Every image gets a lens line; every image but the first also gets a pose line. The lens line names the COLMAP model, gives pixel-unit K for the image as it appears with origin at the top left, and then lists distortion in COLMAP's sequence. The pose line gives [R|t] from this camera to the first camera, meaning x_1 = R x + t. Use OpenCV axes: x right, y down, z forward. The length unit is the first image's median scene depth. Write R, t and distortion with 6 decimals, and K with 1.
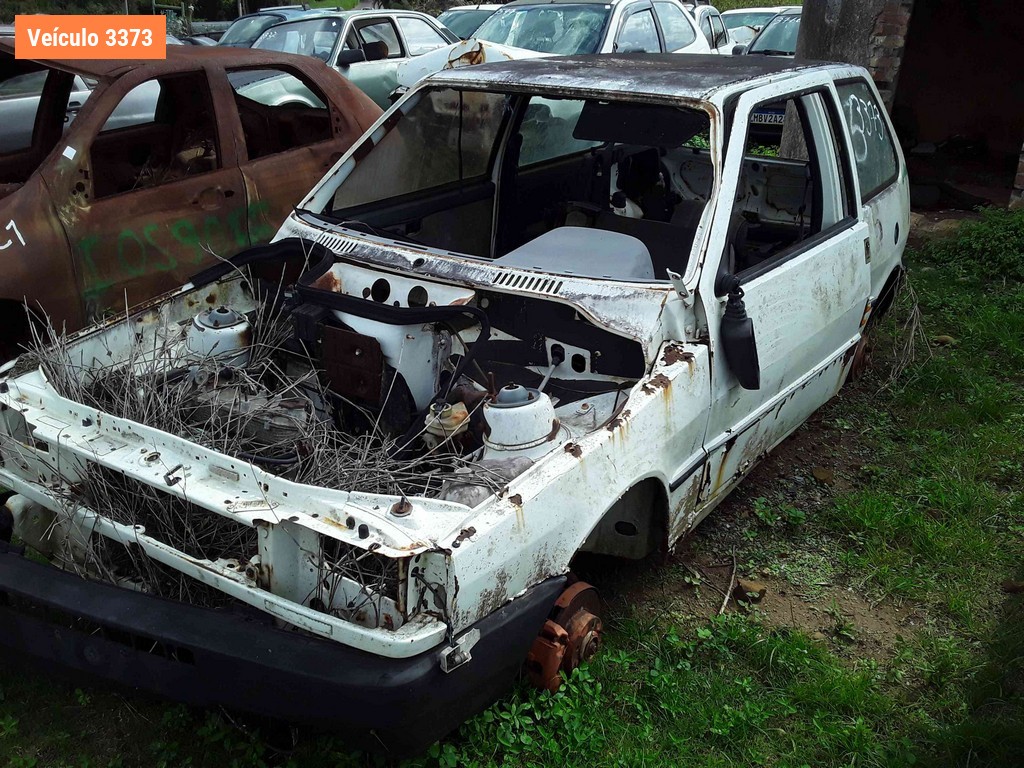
lens RADIAL K [[940.4, 0, 512.0], [0, 940.4, 384.0], [0, 0, 1]] dist [0.115562, -0.254017]
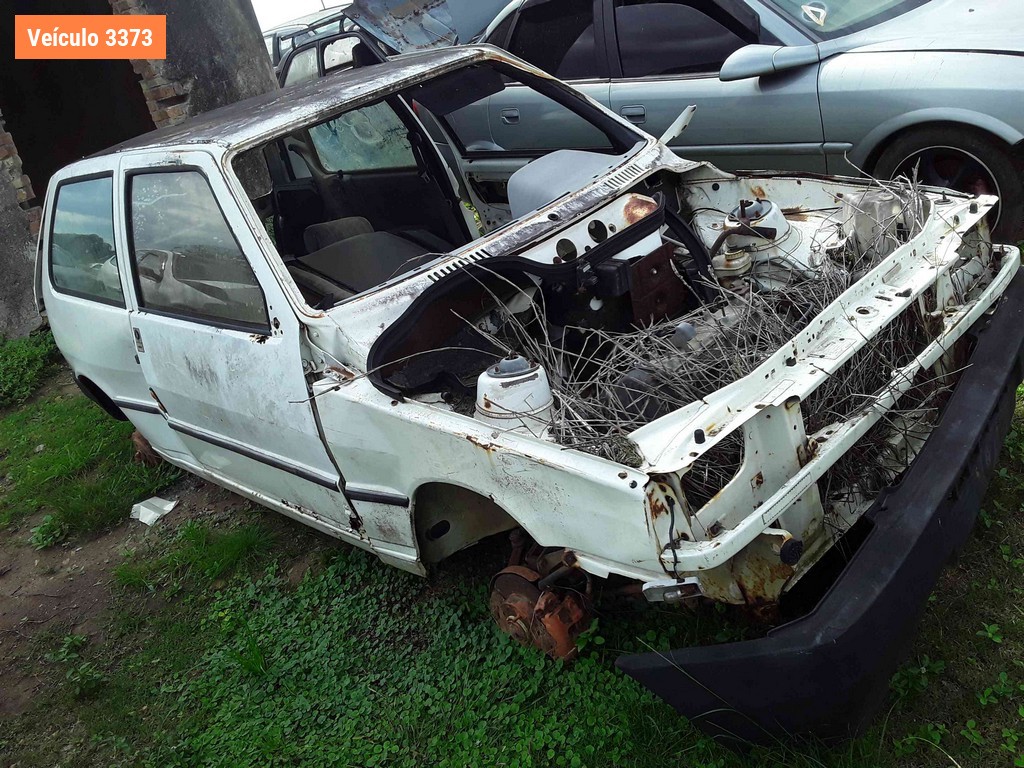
lens RADIAL K [[940.4, 0, 512.0], [0, 940.4, 384.0], [0, 0, 1]] dist [0.115562, -0.254017]
pose [[0.209050, -0.466818, 0.859289, -1.092755], [0.615542, 0.745605, 0.255307, -0.288673], [-0.759873, 0.475556, 0.443215, 0.681966]]
